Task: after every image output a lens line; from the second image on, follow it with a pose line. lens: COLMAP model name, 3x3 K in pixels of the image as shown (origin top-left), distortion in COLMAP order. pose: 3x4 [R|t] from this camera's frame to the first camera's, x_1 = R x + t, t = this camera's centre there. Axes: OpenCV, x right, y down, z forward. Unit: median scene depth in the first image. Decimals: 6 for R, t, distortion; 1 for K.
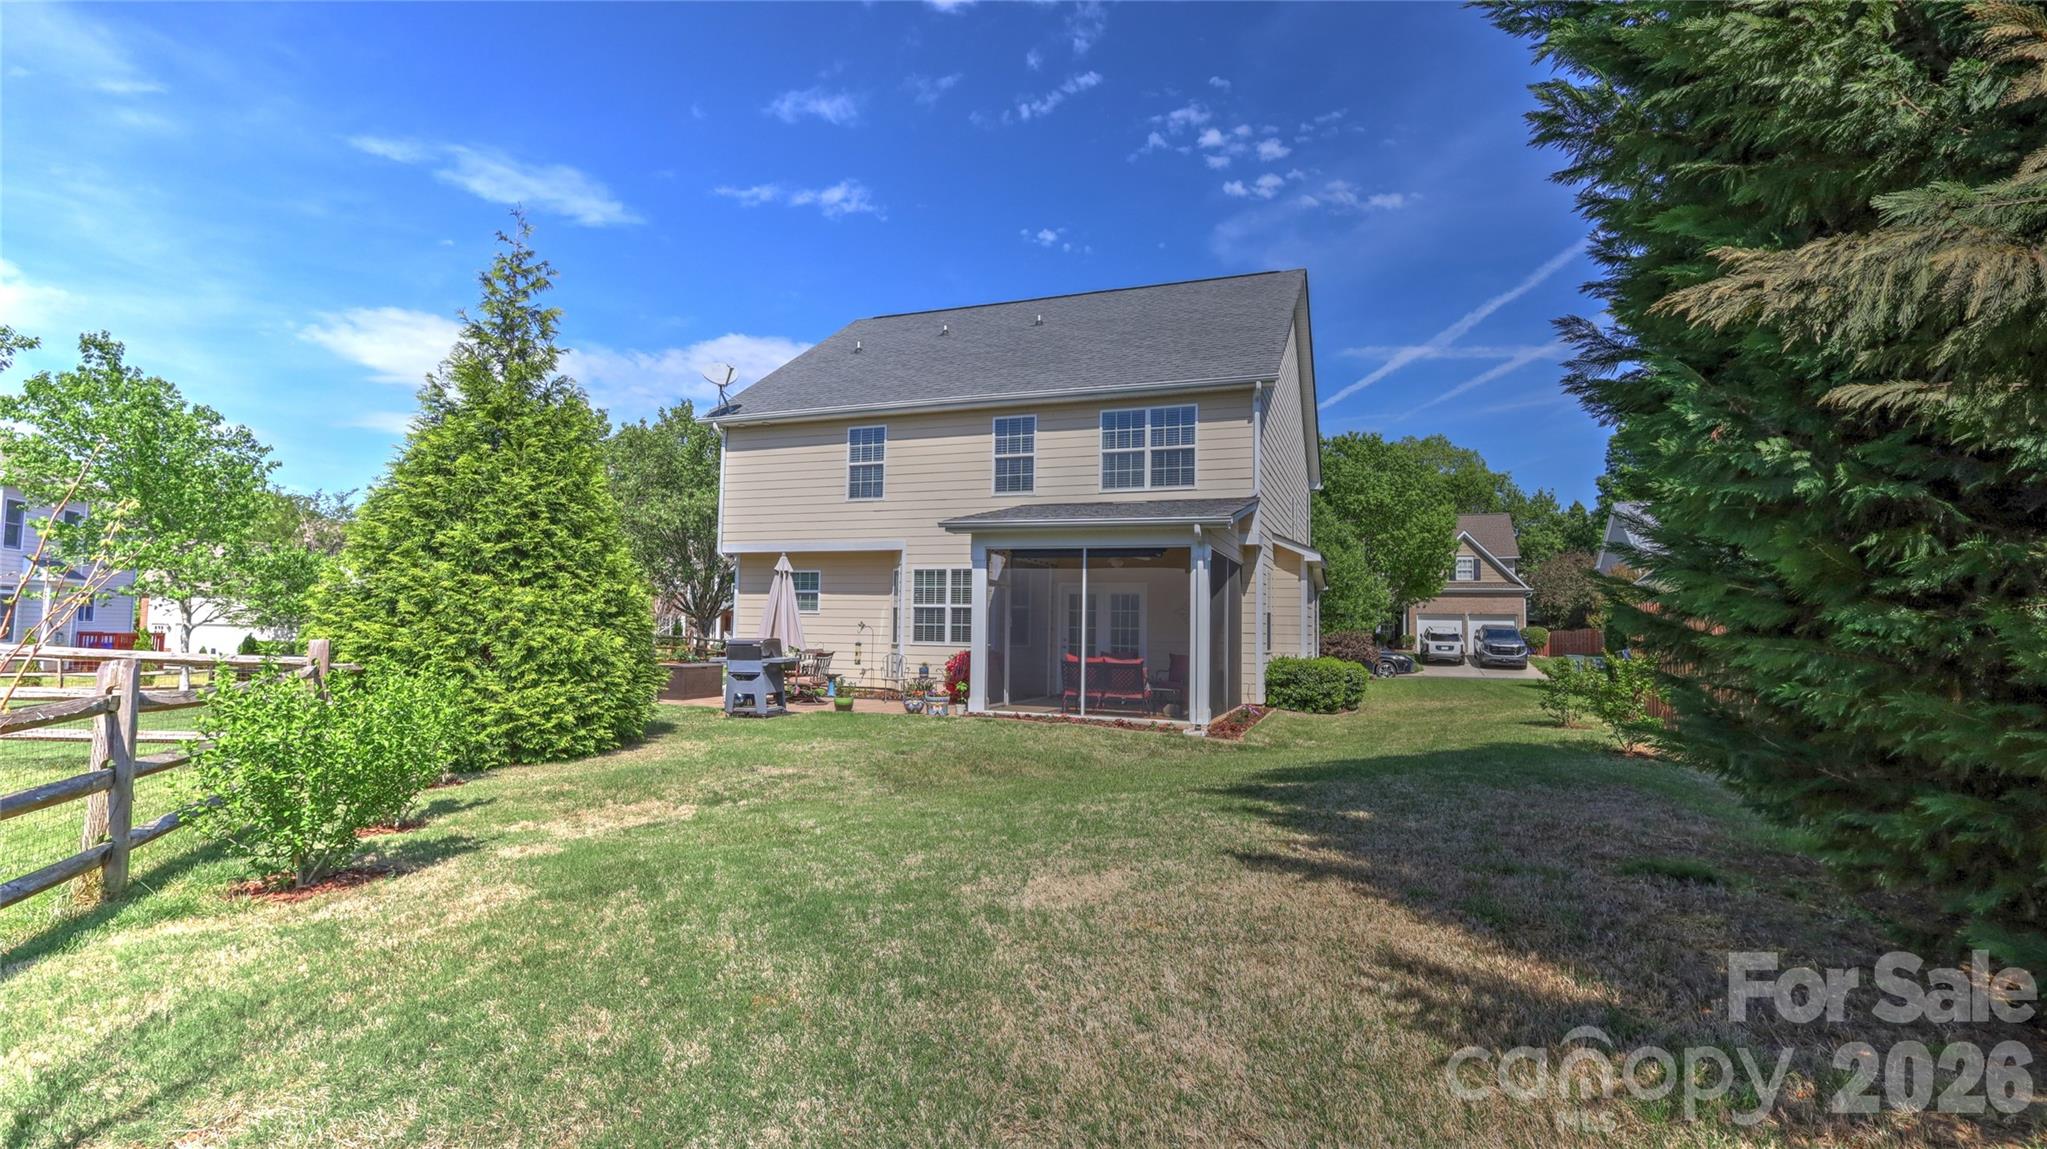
lens RADIAL K [[949.8, 0, 1022.4], [0, 949.8, 575.6], [0, 0, 1]] dist [-0.003032, 0.004180]
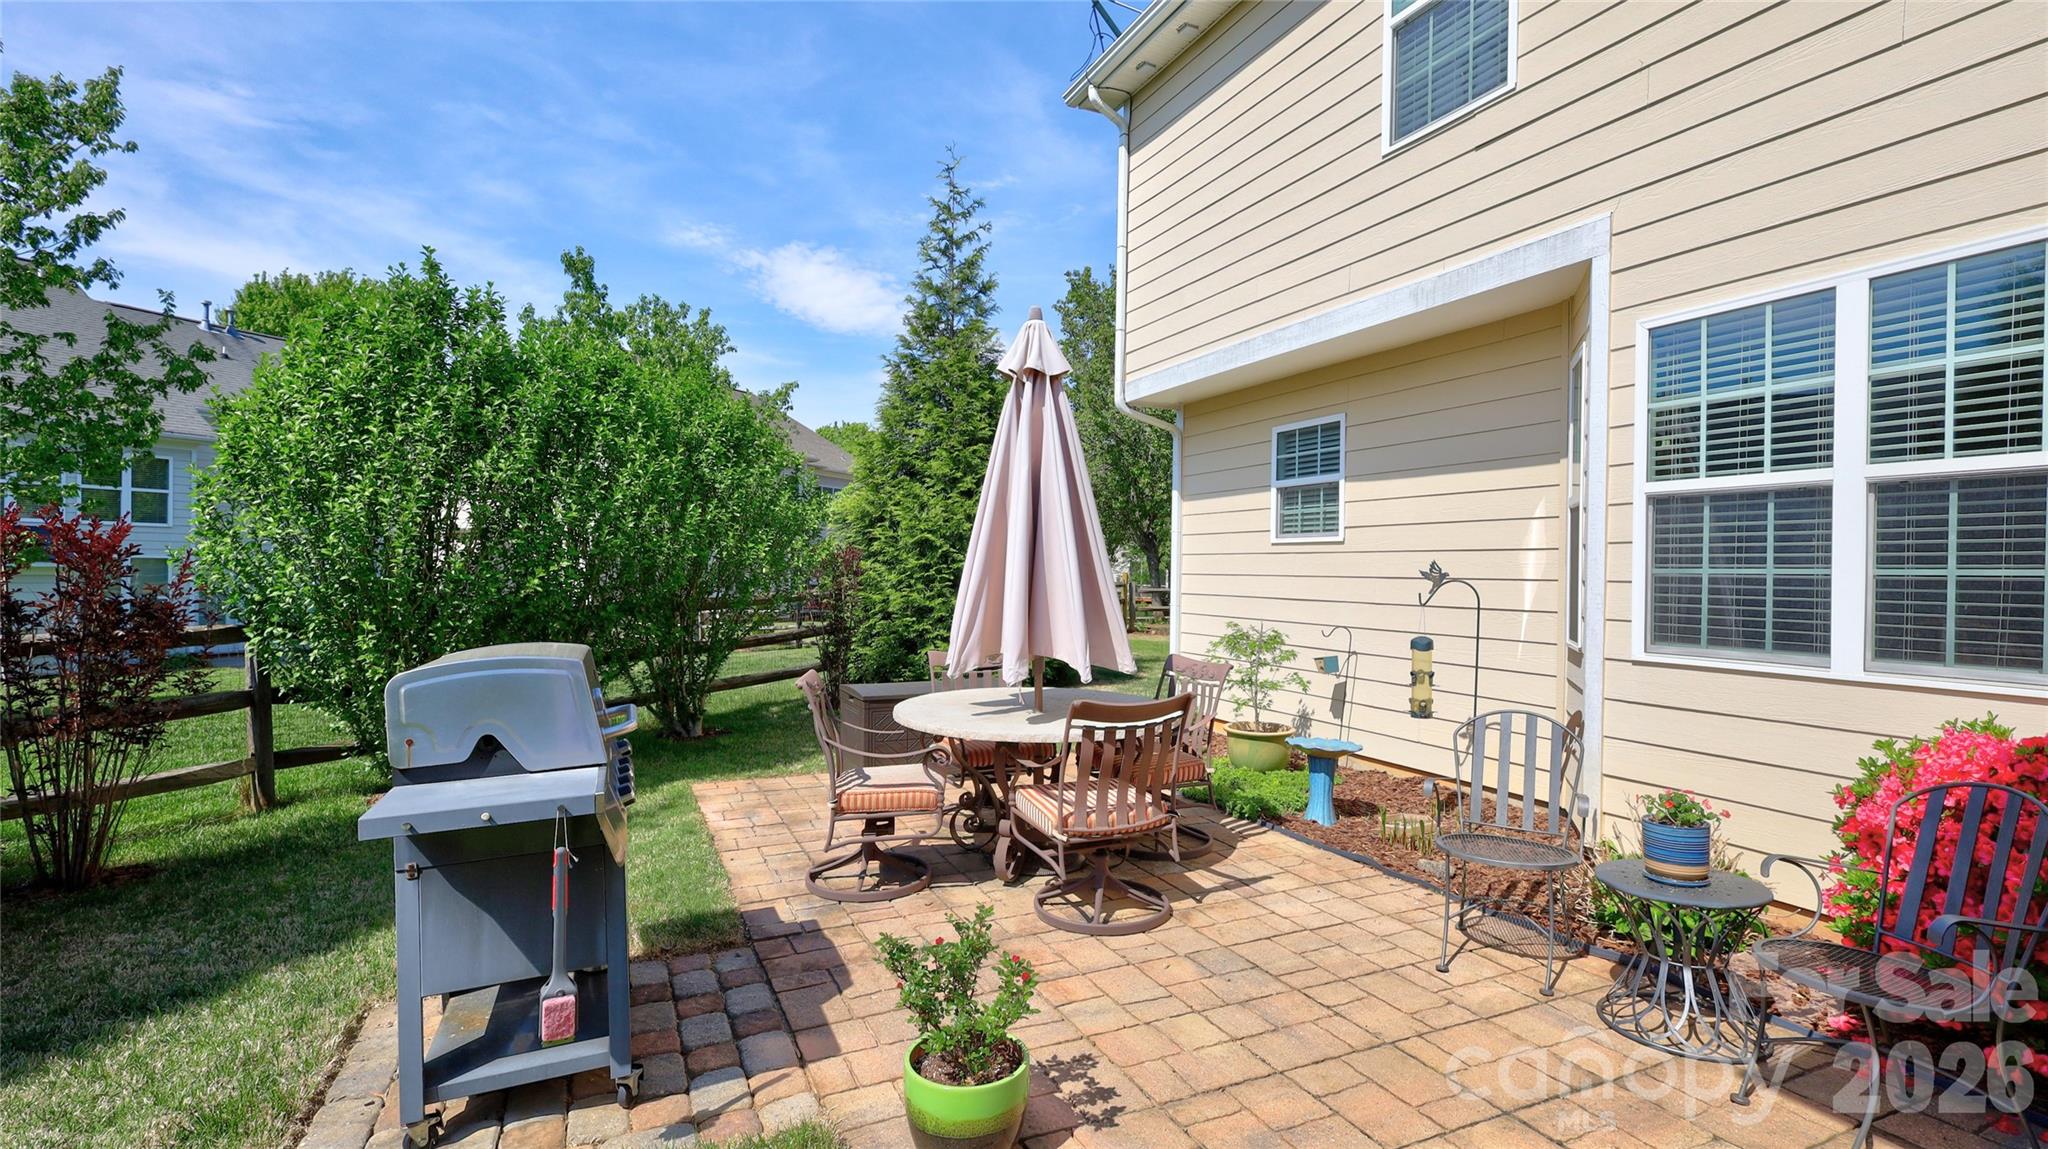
lens RADIAL K [[950.3, 0, 1022.1], [0, 950.3, 576.1], [0, 0, 1]] dist [-0.003032, 0.004180]
pose [[0.706573, -0.003954, -0.707629, -0.058149], [0.039832, 0.998621, 0.034193, 0.037697], [0.706518, -0.052346, 0.705757, 0.715442]]
